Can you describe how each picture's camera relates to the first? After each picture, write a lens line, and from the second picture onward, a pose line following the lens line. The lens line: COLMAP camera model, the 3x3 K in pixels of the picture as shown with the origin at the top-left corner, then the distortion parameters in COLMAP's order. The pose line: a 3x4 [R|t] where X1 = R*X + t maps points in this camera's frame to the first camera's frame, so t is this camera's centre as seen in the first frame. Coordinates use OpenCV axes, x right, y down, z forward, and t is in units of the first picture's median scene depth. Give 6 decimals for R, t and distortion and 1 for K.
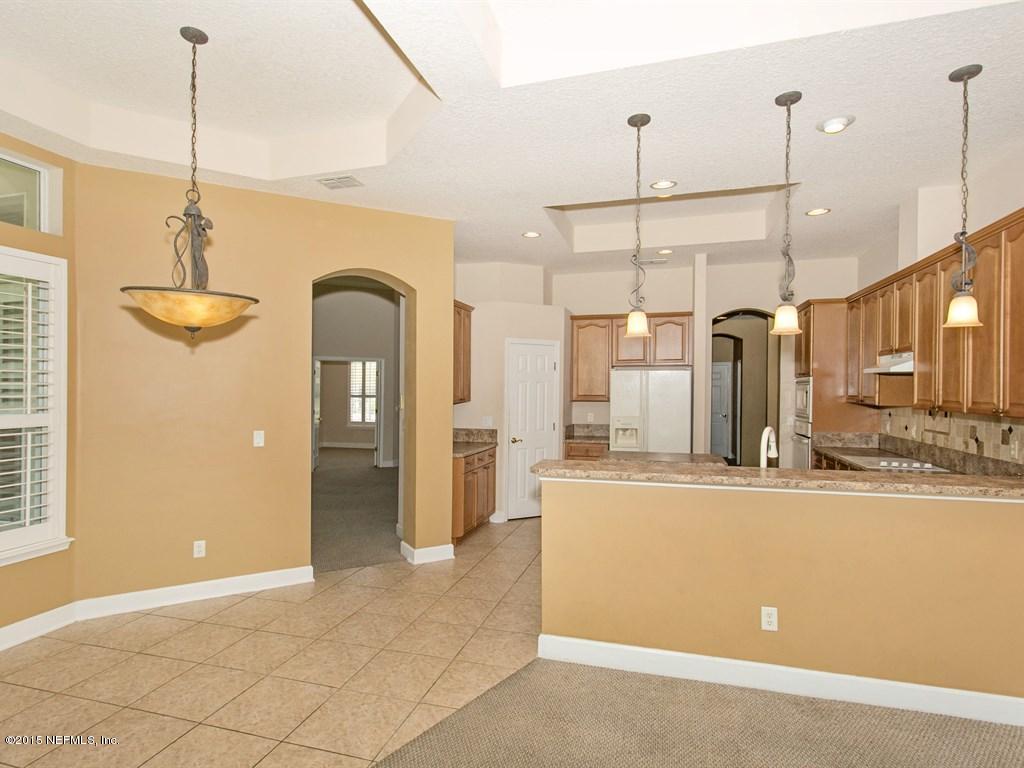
lens RADIAL K [[565.6, 0, 510.4], [0, 565.6, 392.3], [0, 0, 1]] dist [-0.001215, -0.000062]
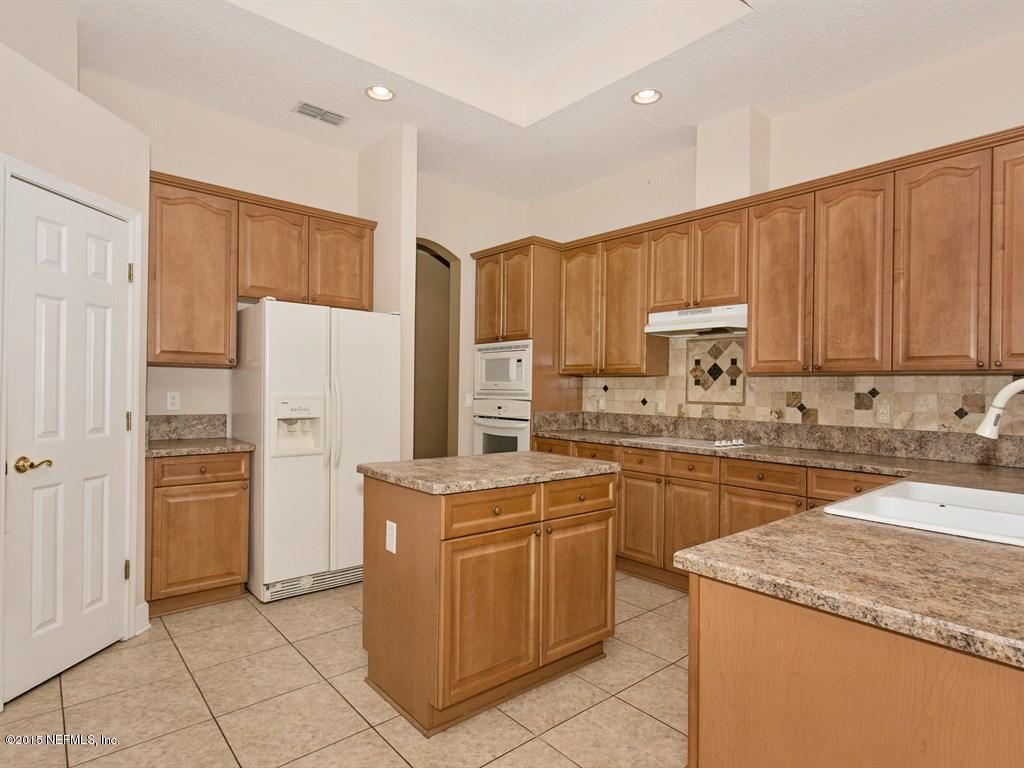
lens RADIAL K [[565.6, 0, 510.4], [0, 565.6, 392.3], [0, 0, 1]] dist [-0.001215, -0.000062]
pose [[0.559303, 0.000043, 0.828964, -0.111140], [-0.005895, 0.999975, 0.003926, 0.039168], [-0.828943, -0.007083, 0.559289, 0.582702]]
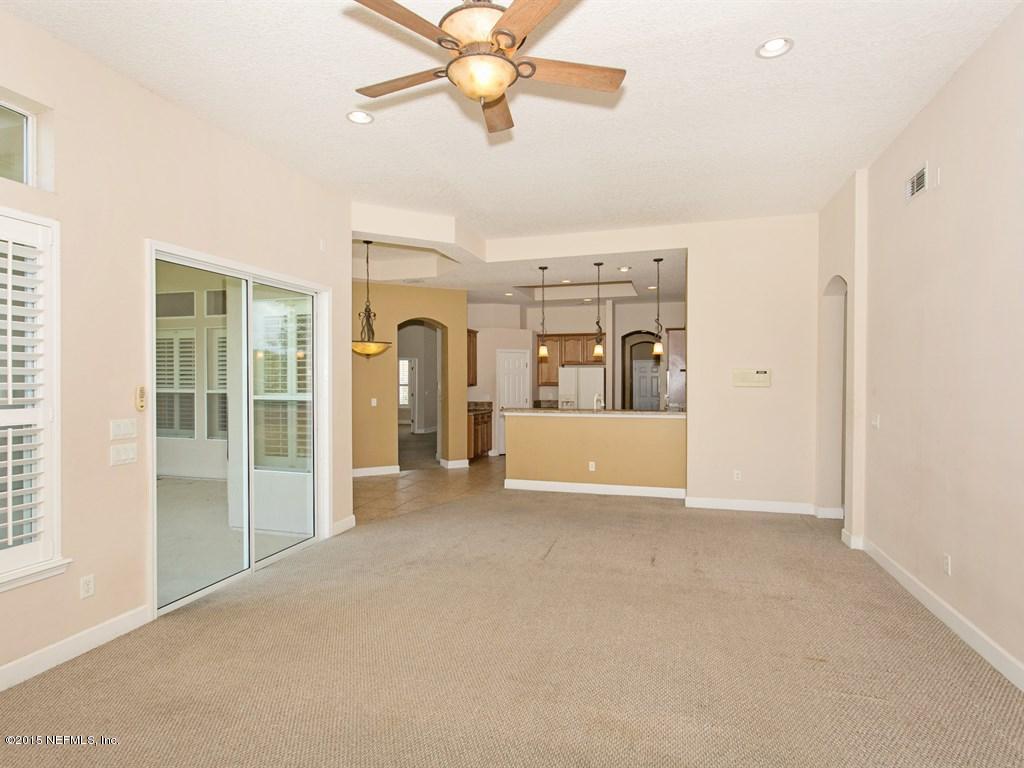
lens RADIAL K [[565.6, 0, 510.4], [0, 565.6, 392.3], [0, 0, 1]] dist [-0.001215, -0.000062]
pose [[0.999854, -0.006166, -0.015966, 0.060891], [0.006395, 0.999877, 0.014322, 0.011380], [0.015876, -0.014422, 0.999770, -0.747787]]
